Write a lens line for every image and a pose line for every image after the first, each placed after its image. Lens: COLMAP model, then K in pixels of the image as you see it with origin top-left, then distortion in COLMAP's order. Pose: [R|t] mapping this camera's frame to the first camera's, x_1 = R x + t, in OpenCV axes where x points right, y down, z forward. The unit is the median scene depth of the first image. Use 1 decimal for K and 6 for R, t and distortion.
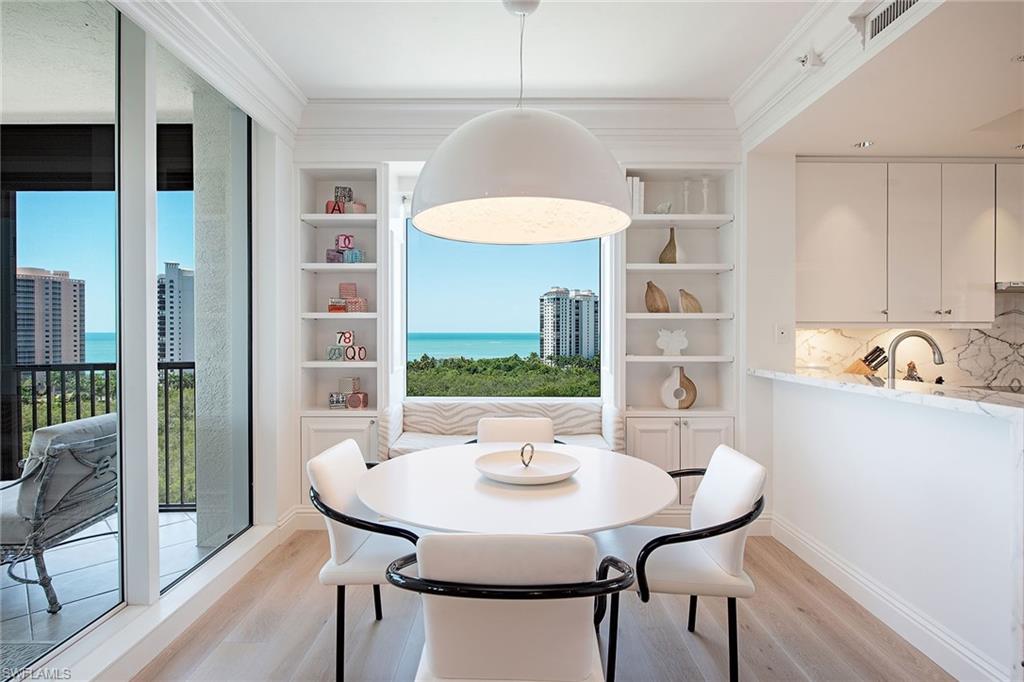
lens RADIAL K [[518.2, 0, 512.0], [0, 518.2, 341.0], [0, 0, 1]] dist [0.000955, 0.000105]
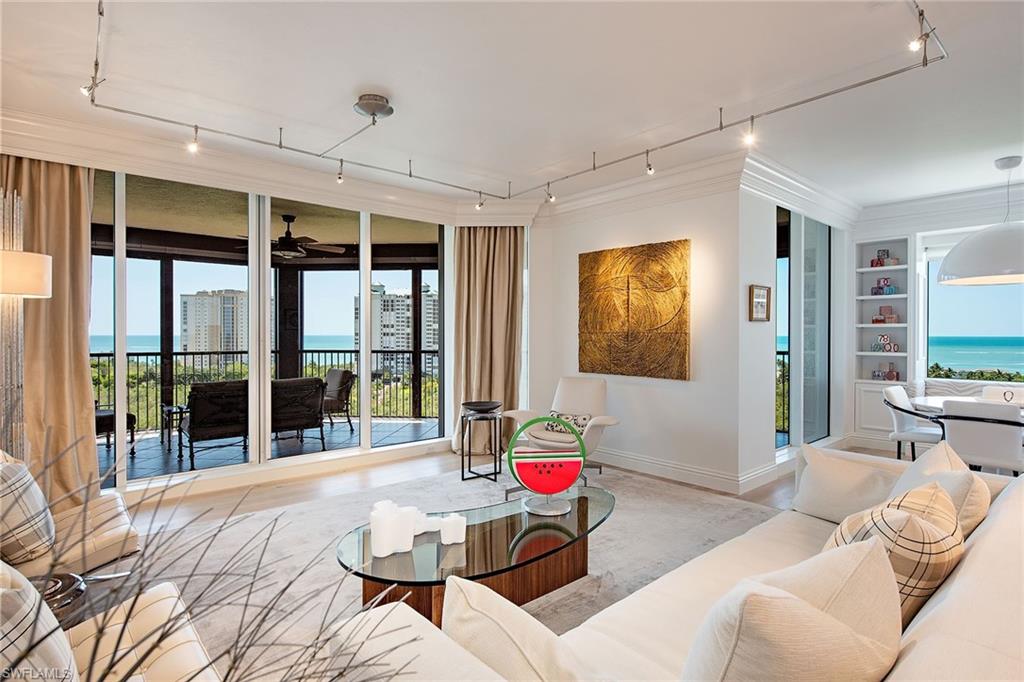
lens RADIAL K [[534.8, 0, 512.0], [0, 534.8, 341.0], [0, 0, 1]] dist [-0.000398, -0.001040]
pose [[0.669419, 0.006581, -0.742856, 0.166861], [-0.012208, 0.999923, -0.002143, 0.020936], [0.742785, 0.010503, 0.669448, -1.094818]]
